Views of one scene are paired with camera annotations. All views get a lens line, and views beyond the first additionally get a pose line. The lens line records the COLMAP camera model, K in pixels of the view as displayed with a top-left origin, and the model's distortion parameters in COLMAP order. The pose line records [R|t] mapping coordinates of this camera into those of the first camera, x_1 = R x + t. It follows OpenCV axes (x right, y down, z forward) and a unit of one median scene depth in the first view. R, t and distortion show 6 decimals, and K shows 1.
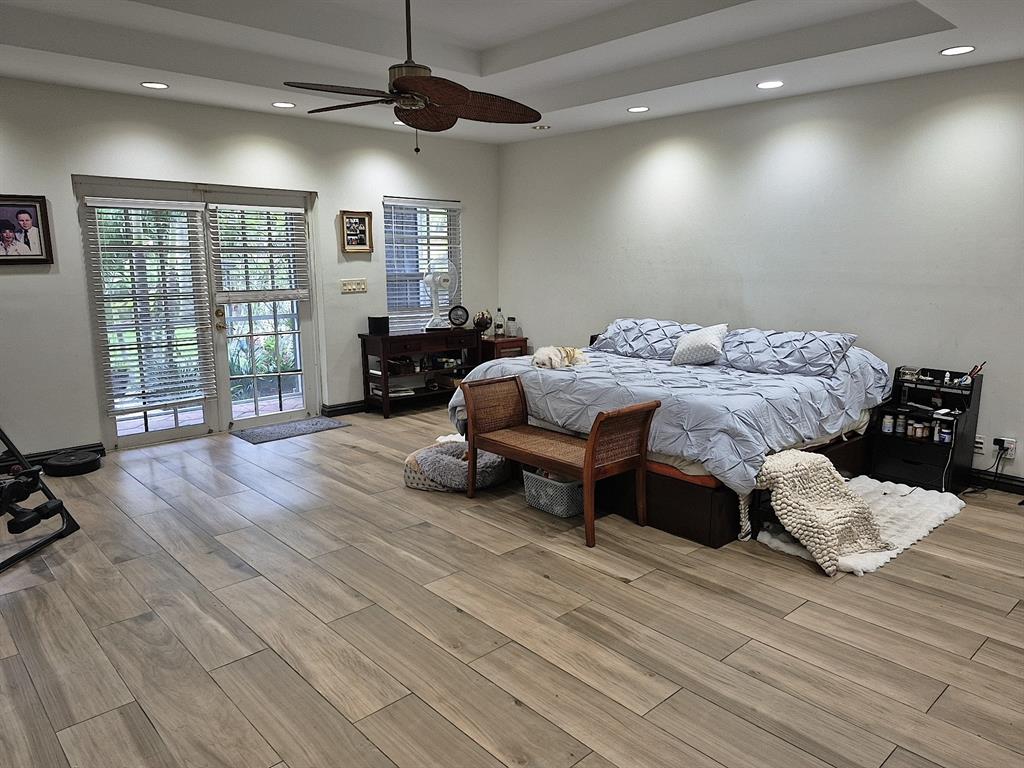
lens RADIAL K [[706.5, 0, 512.0], [0, 706.5, 384.0], [0, 0, 1]] dist [0.076555, -0.098590]
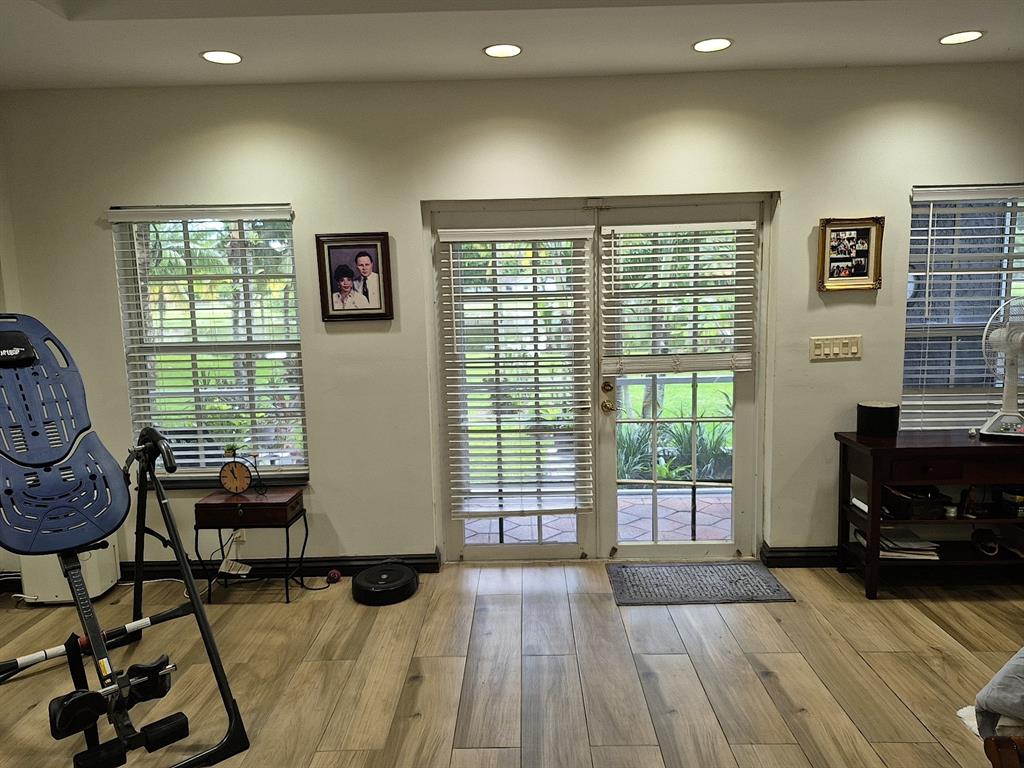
lens RADIAL K [[706.5, 0, 512.0], [0, 706.5, 384.0], [0, 0, 1]] dist [0.076555, -0.098590]
pose [[0.721940, 0.076717, -0.687690, -0.013793], [-0.098928, 0.995069, 0.007152, -0.090678], [0.684847, 0.062869, 0.725970, 0.418235]]
